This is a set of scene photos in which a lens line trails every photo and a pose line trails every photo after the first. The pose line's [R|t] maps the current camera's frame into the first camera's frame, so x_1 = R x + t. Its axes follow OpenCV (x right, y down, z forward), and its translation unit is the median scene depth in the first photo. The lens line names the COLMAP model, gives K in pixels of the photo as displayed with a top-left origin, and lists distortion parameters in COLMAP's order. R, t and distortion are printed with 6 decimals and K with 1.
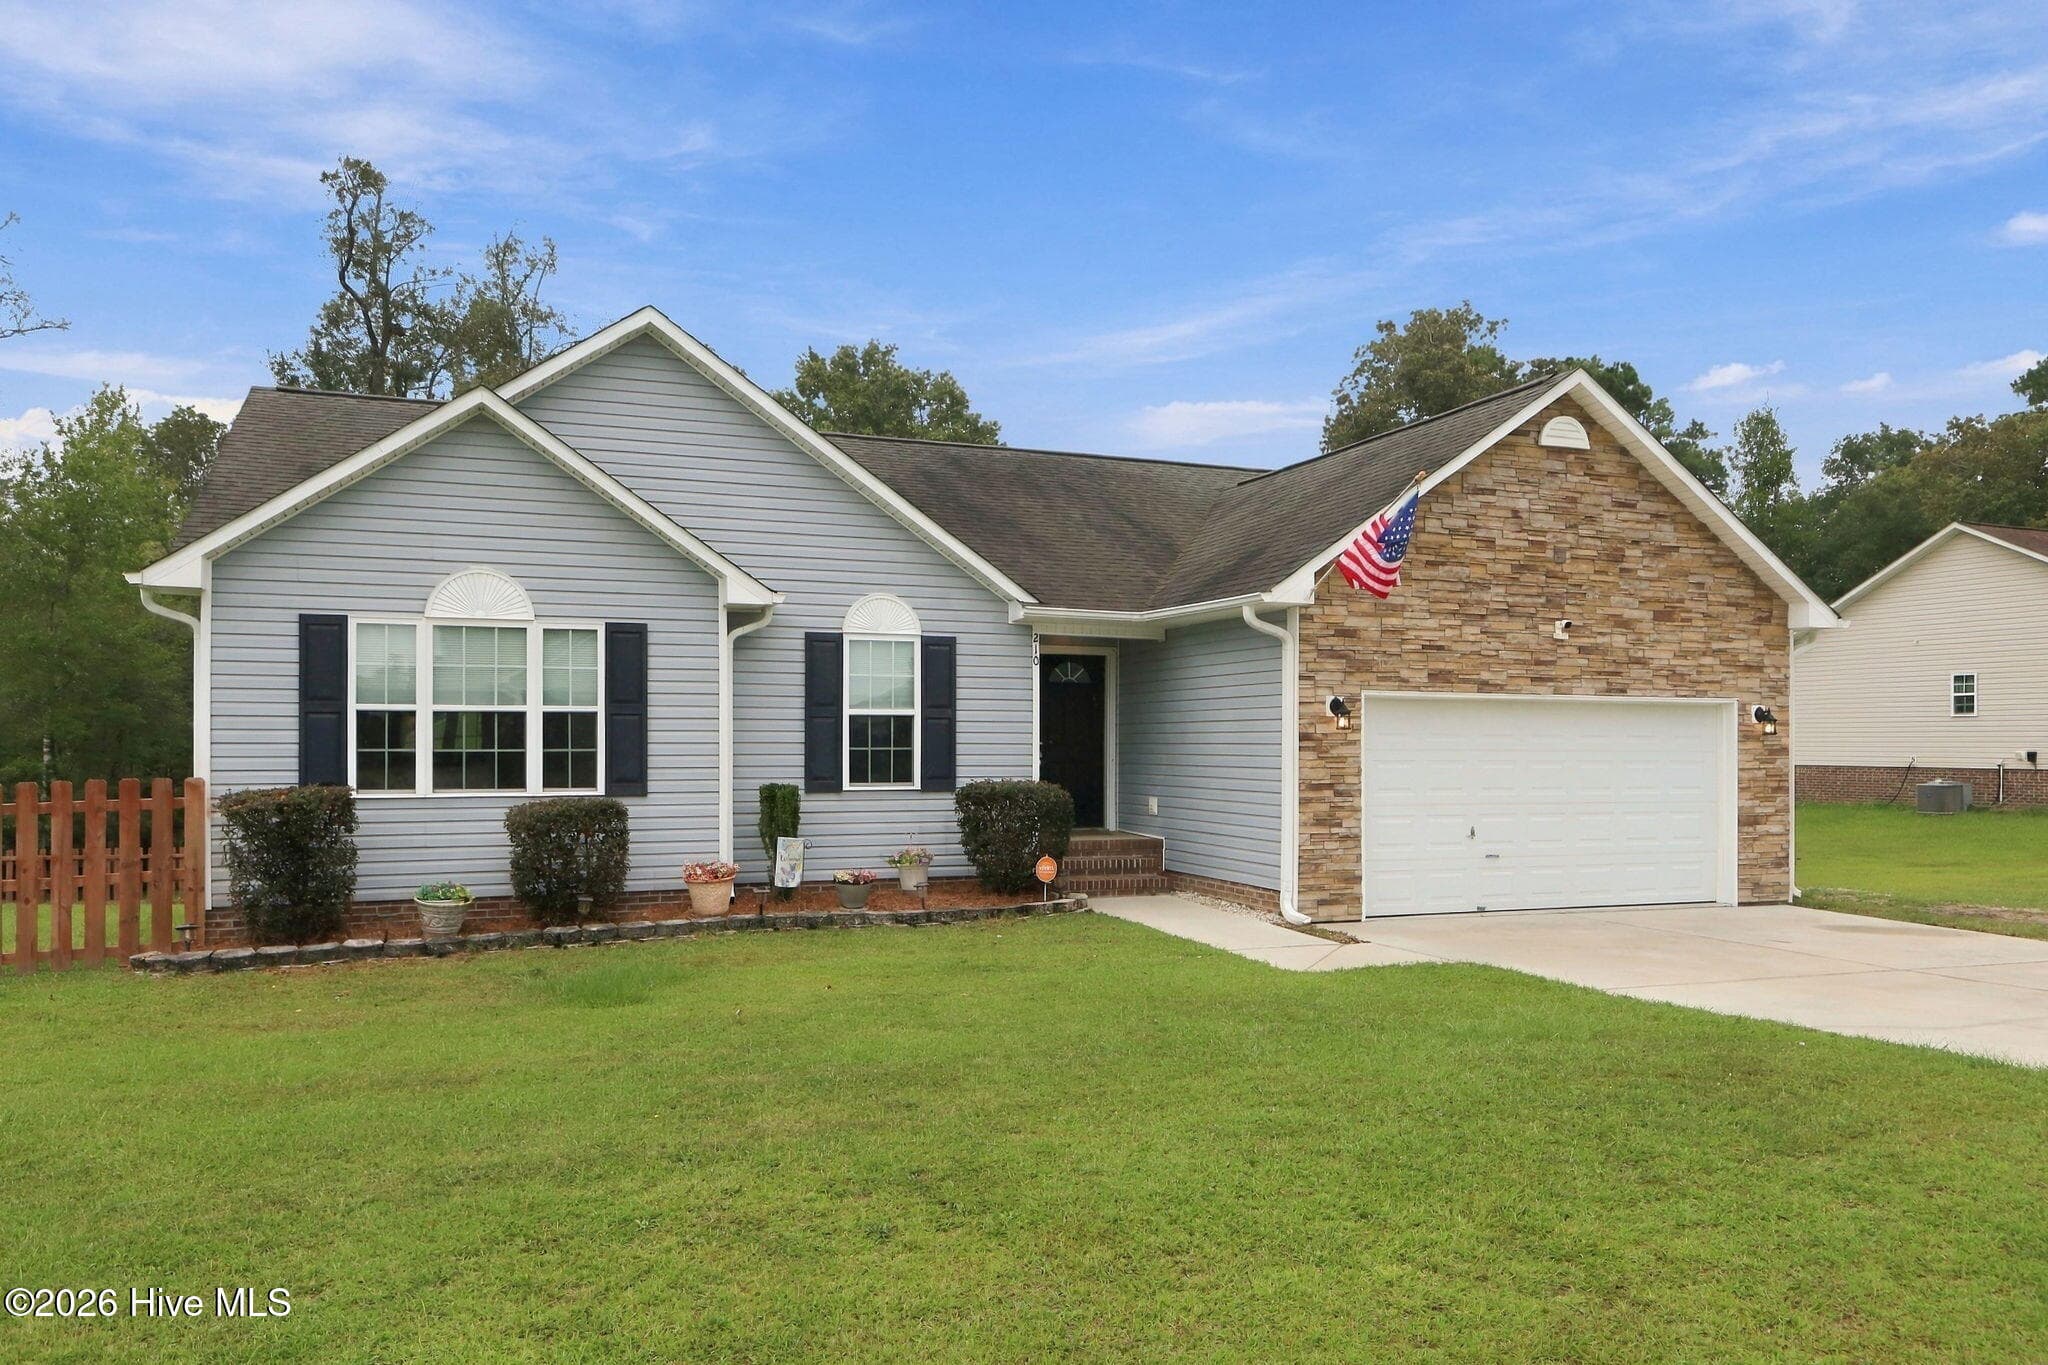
lens RADIAL K [[1450.7, 0, 1028.9], [0, 1450.7, 756.8], [0, 0, 1]] dist [-0.008360, -0.004943]
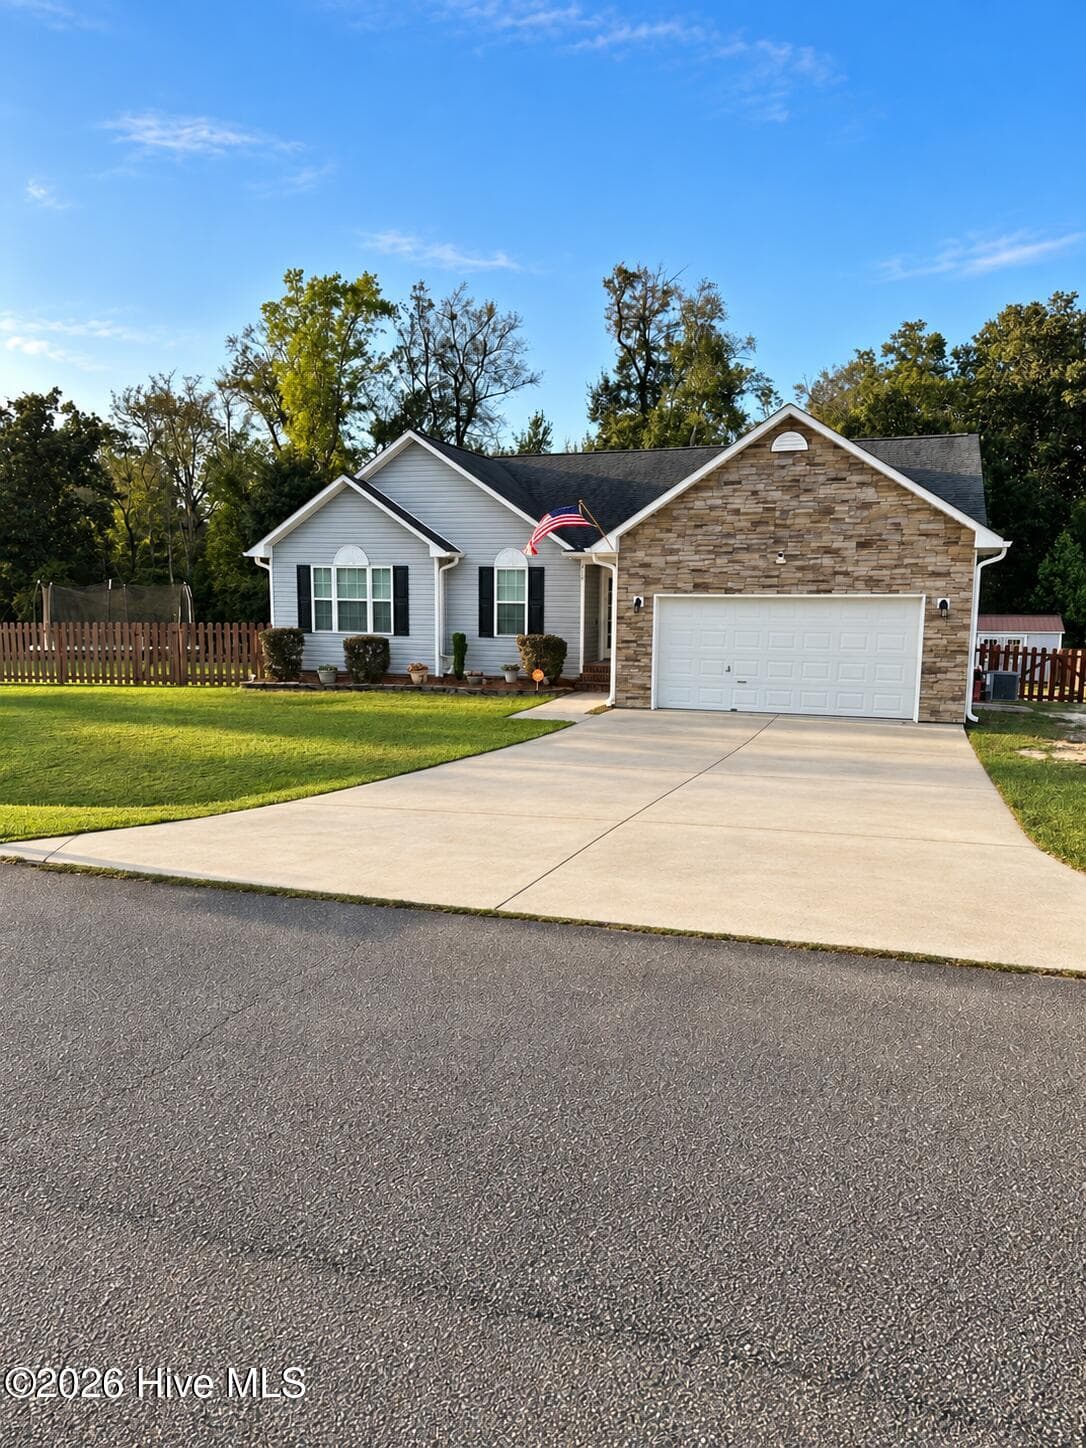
lens RADIAL K [[999.5, 0, 543.0], [0, 999.5, 724.0], [0, 0, 1]] dist [0.155858, -0.251126]
pose [[0.756312, 0.085833, -0.648556, 0.969719], [-0.010832, 0.992863, 0.118770, -0.028543], [0.654121, -0.082802, 0.751844, -0.144839]]
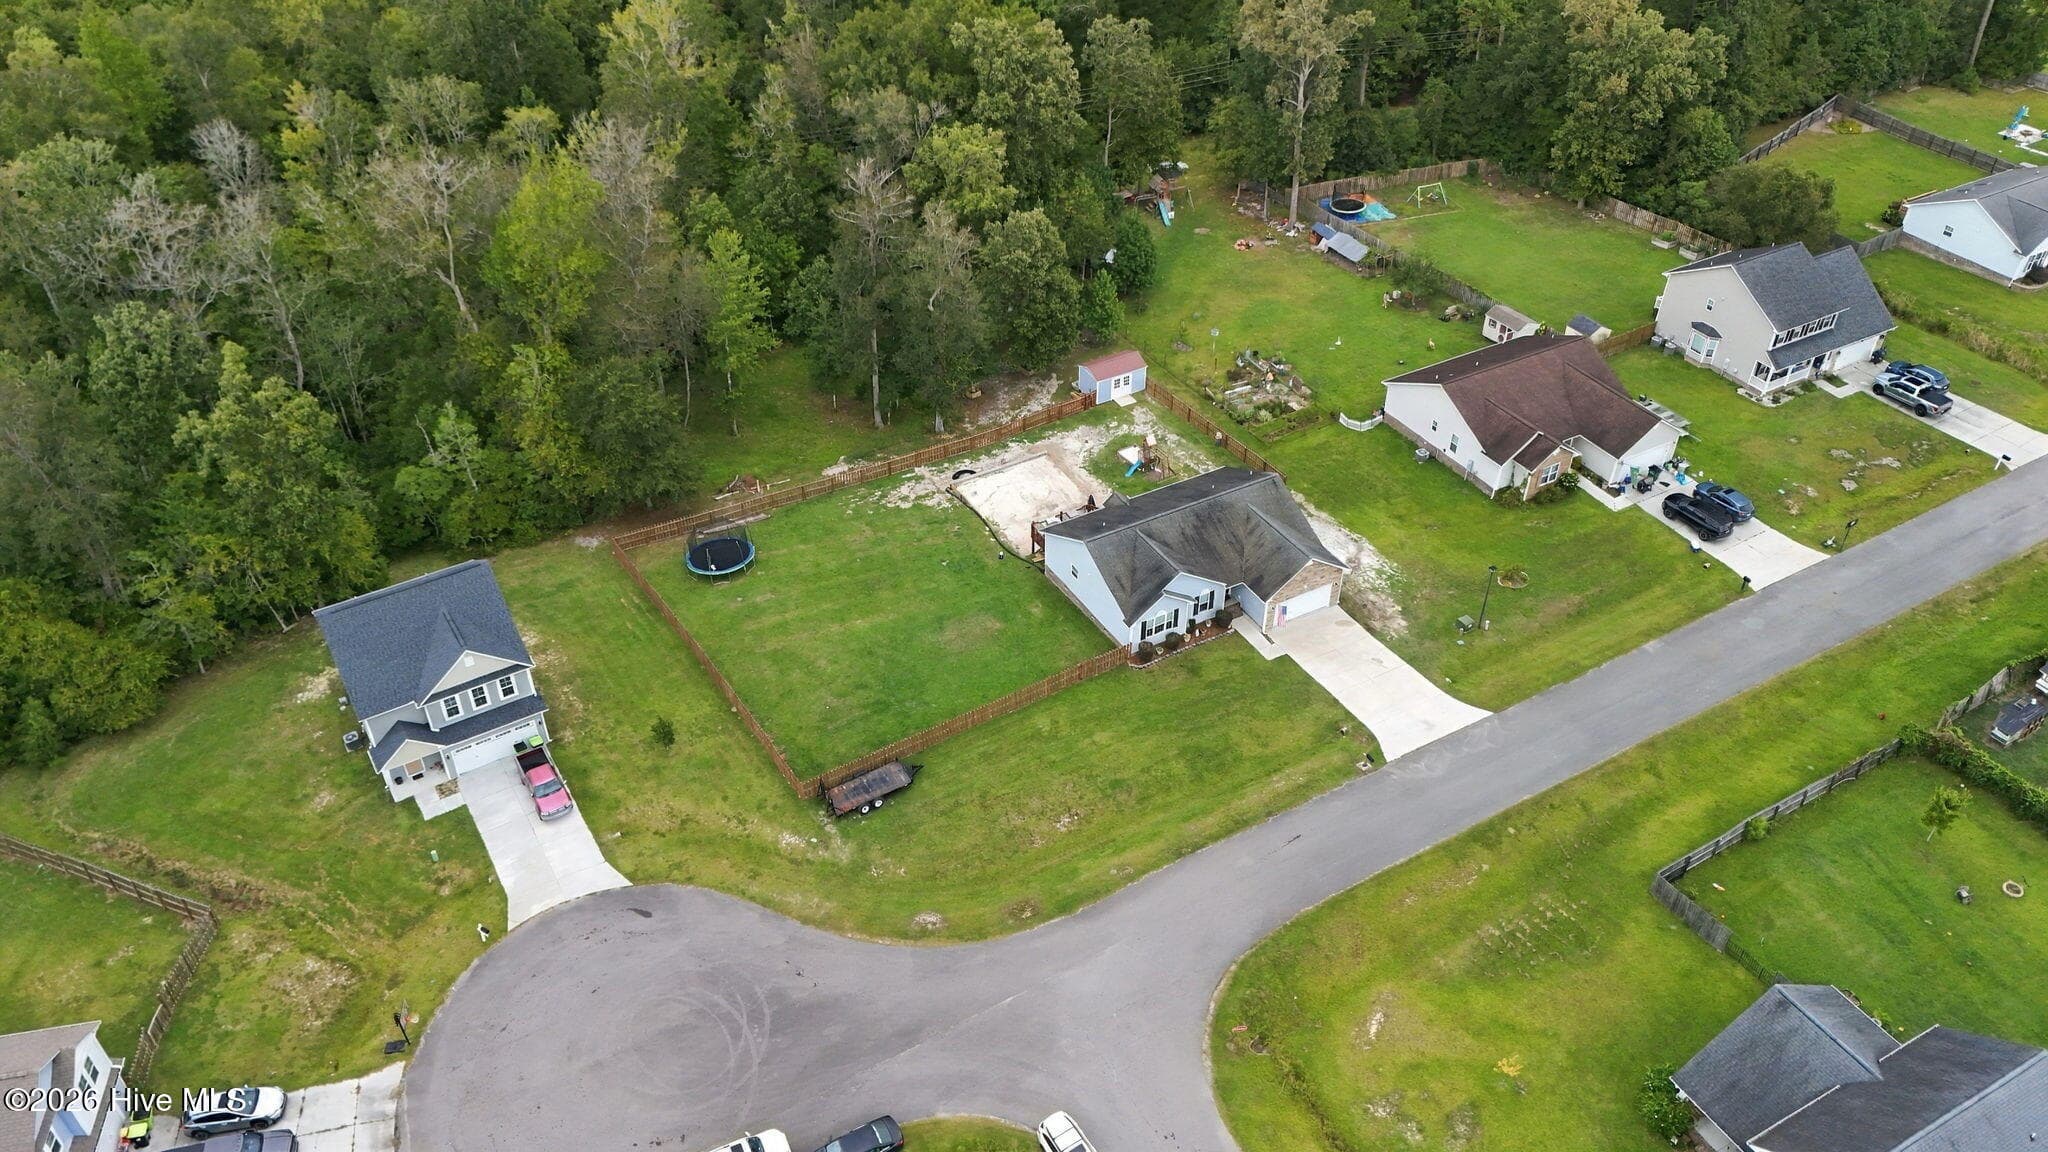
lens RADIAL K [[1503.2, 0, 1024.0], [0, 1503.2, 576.0], [0, 0, 1]] dist [0.081243, -0.073723]
pose [[0.989618, -0.088983, 0.112861, -1.701900], [-0.001026, 0.780890, 0.624668, -4.471784], [-0.143717, -0.618298, 0.772692, -4.162250]]
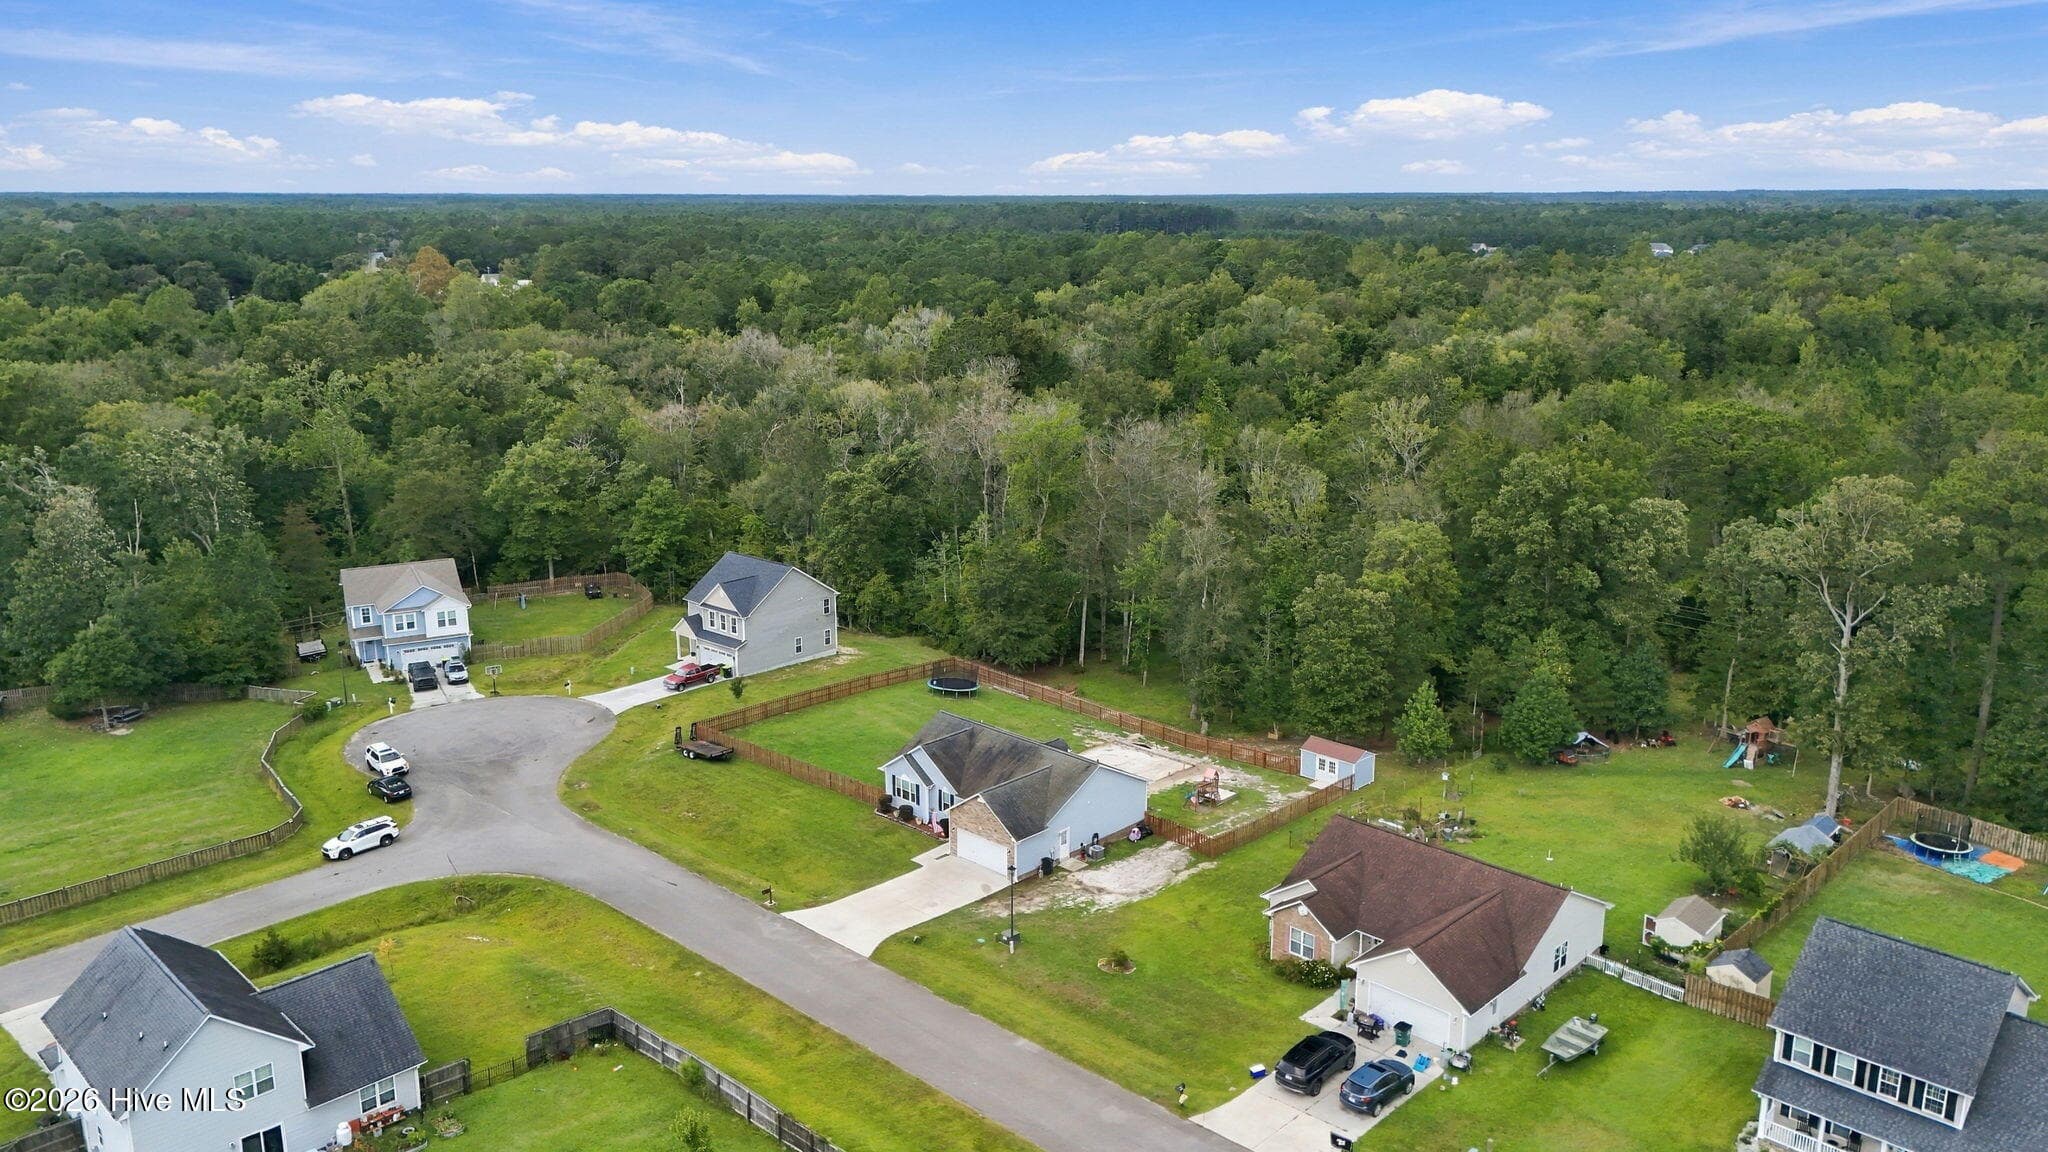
lens RADIAL K [[1503.2, 0, 1024.0], [0, 1503.2, 576.0], [0, 0, 1]] dist [0.081243, -0.073723]
pose [[0.416787, 0.221163, -0.881689, 6.277308], [0.001468, 0.969785, 0.243955, -2.891605], [0.909003, -0.102972, 0.403869, -1.486782]]
